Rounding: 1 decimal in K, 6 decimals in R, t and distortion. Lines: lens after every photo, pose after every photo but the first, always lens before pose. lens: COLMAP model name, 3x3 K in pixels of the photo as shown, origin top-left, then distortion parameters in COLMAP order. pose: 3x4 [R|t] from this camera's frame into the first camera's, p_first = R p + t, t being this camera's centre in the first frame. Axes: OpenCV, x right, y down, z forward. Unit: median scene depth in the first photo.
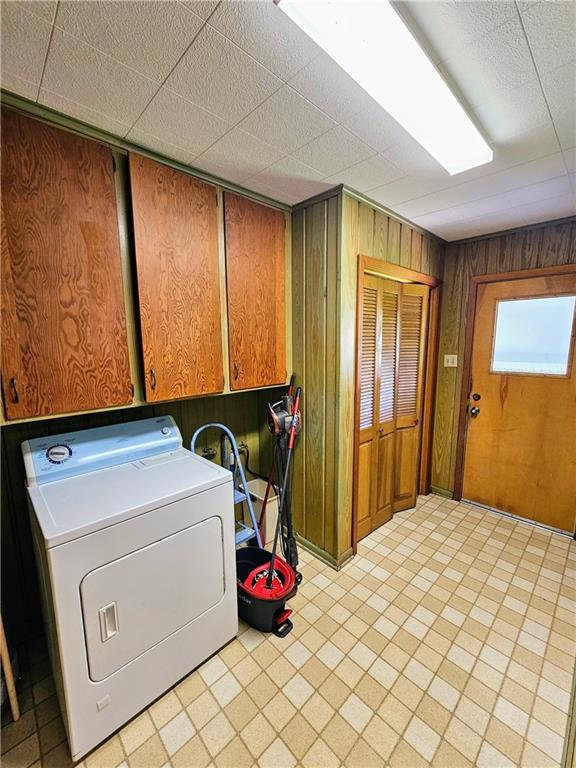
lens RADIAL K [[312.5, 0, 289.0], [0, 312.5, 385.0], [0, 0, 1]] dist [-0.000844, 0.000209]
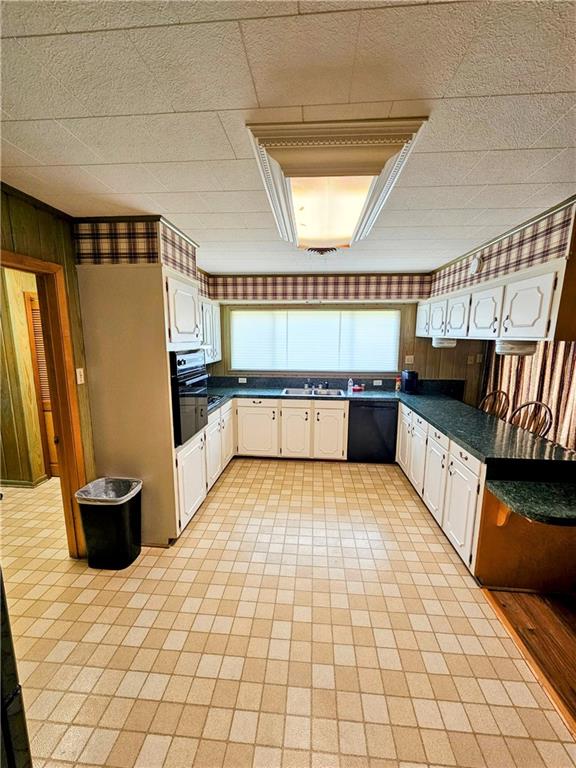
lens RADIAL K [[312.5, 0, 288.0], [0, 312.5, 385.9], [0, 0, 1]] dist [-0.000844, 0.000209]
pose [[0.749299, -0.096624, 0.655144, -0.580508], [0.093588, 0.994820, 0.039683, 0.029113], [-0.655585, 0.031579, 0.754461, -0.404722]]
